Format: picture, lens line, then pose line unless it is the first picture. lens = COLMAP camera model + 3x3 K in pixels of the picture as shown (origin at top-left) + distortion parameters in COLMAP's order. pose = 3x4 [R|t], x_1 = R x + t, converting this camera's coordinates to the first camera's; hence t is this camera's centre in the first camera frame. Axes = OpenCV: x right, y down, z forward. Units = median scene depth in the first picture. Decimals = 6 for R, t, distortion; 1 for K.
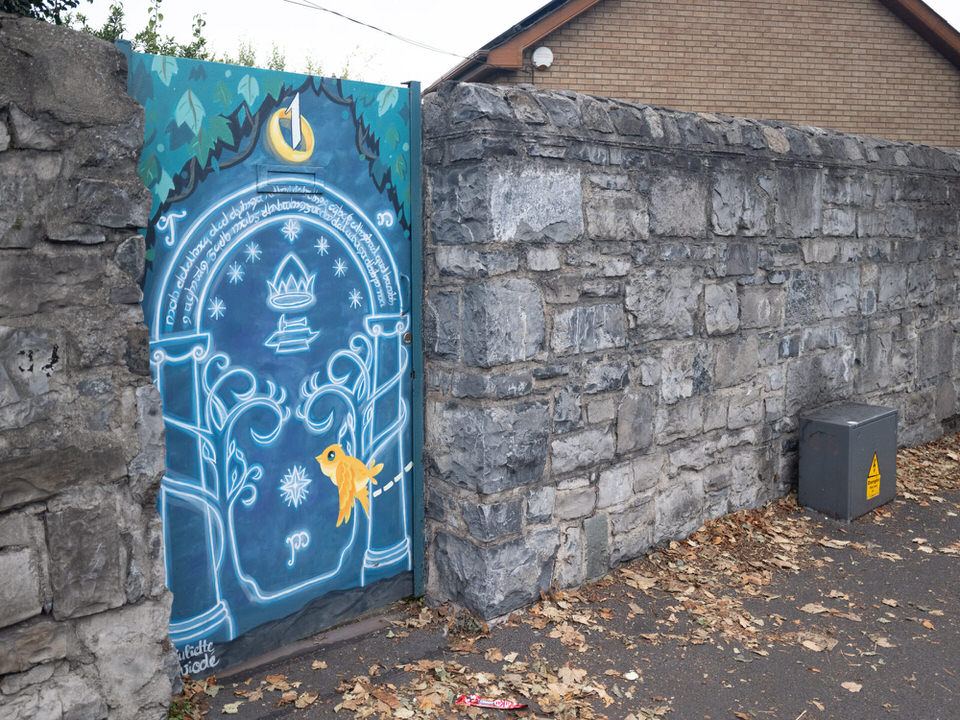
lens RADIAL K [[811.3, 0, 409.0], [0, 811.3, 303.8], [0, 0, 1]] dist [-0.007804, -0.027518]
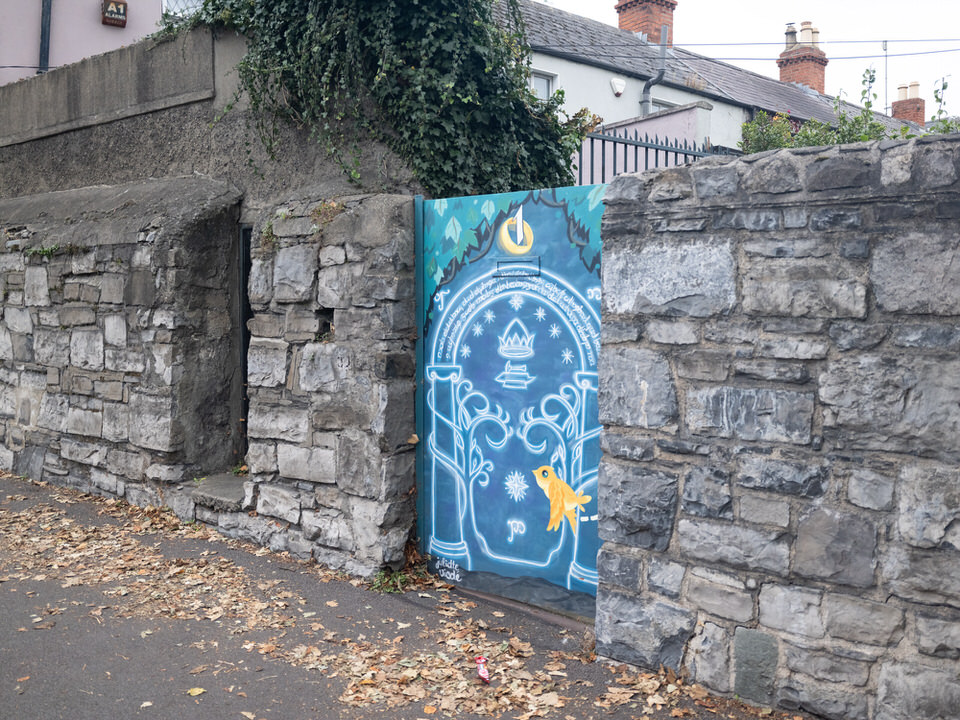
lens RADIAL K [[858.5, 0, 479.0], [0, 858.5, 357.0], [0, 0, 1]] dist [0.003675, -0.071354]
pose [[0.243512, 0.064218, -0.967770, 1.231891], [-0.096968, 0.994418, 0.041587, -0.049031], [0.965038, 0.083715, 0.248380, 0.544932]]
